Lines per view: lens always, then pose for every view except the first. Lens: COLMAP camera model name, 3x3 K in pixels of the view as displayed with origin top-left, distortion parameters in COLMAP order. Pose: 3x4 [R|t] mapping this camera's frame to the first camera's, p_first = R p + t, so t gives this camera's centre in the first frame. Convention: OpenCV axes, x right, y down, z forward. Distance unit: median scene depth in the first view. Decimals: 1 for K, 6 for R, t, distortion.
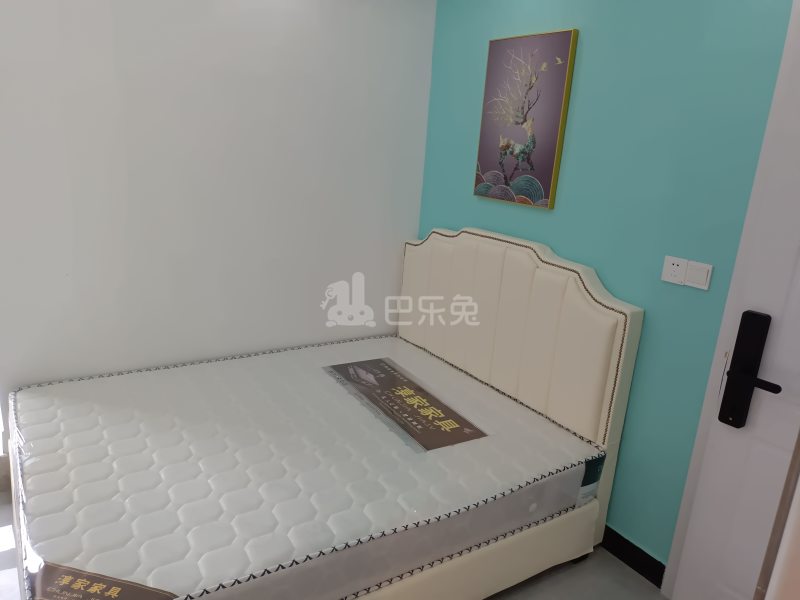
lens RADIAL K [[593.4, 0, 400.3], [0, 593.4, 302.9], [0, 0, 1]] dist [0.105922, -0.166571]
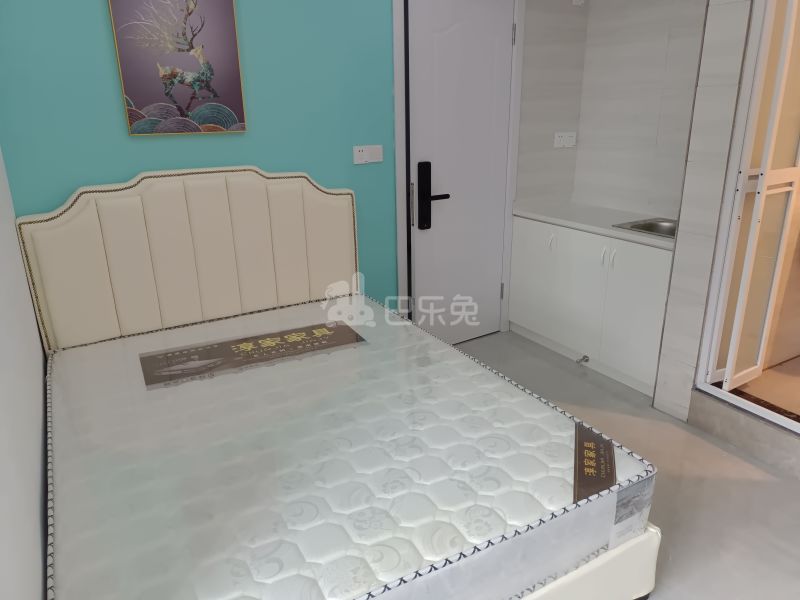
lens RADIAL K [[593.4, 0, 400.3], [0, 593.4, 302.9], [0, 0, 1]] dist [0.105922, -0.166571]
pose [[0.061228, -0.391056, 0.918328, -0.827518], [0.285426, 0.888494, 0.359321, -0.184328], [-0.956443, 0.240114, 0.166018, 0.593198]]
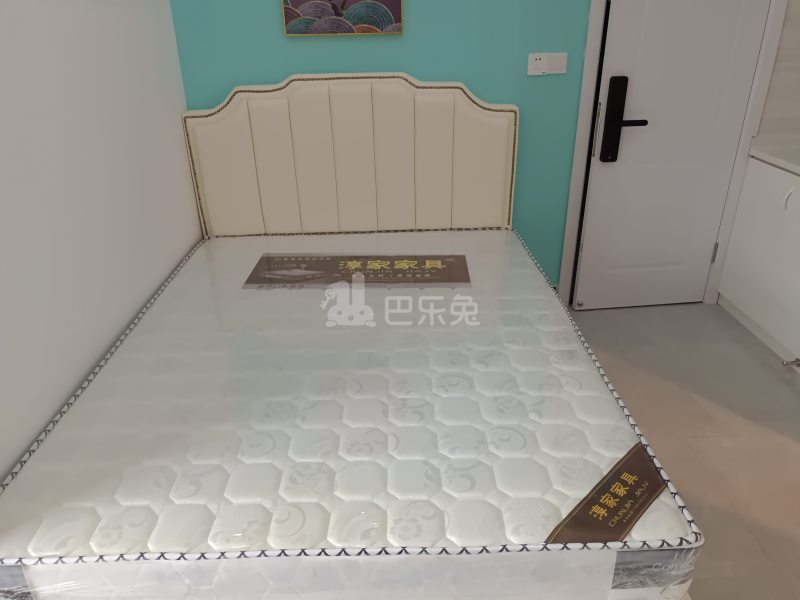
lens RADIAL K [[593.4, 0, 400.3], [0, 593.4, 302.9], [0, 0, 1]] dist [0.105922, -0.166571]
pose [[0.525266, -0.446172, 0.724587, -0.657479], [0.280302, 0.894713, 0.347733, -0.099755], [-0.803447, 0.020451, 0.595026, 0.389884]]
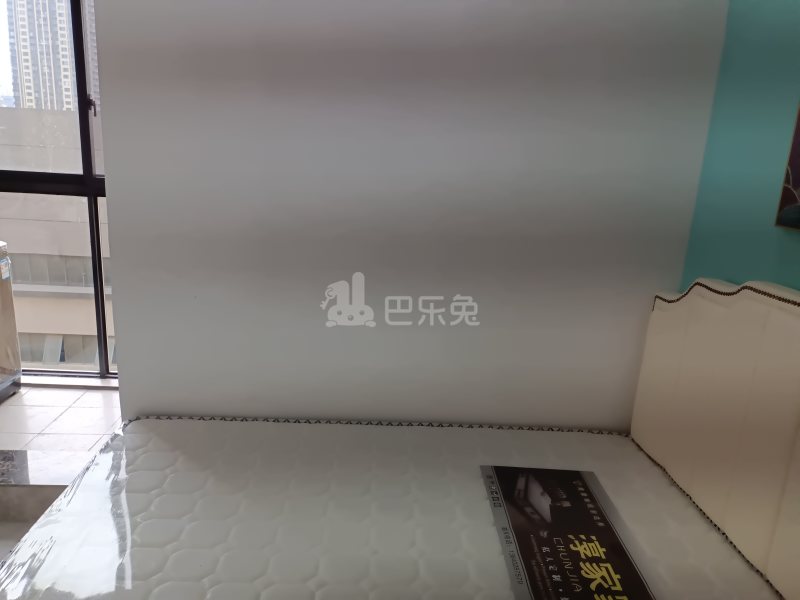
lens RADIAL K [[593.4, 0, 400.3], [0, 593.4, 302.9], [0, 0, 1]] dist [0.105922, -0.166571]
pose [[0.863113, 0.103590, -0.494273, 0.117040], [-0.133389, 0.990741, -0.025287, -0.050915], [0.487077, 0.087755, 0.868939, 0.371938]]
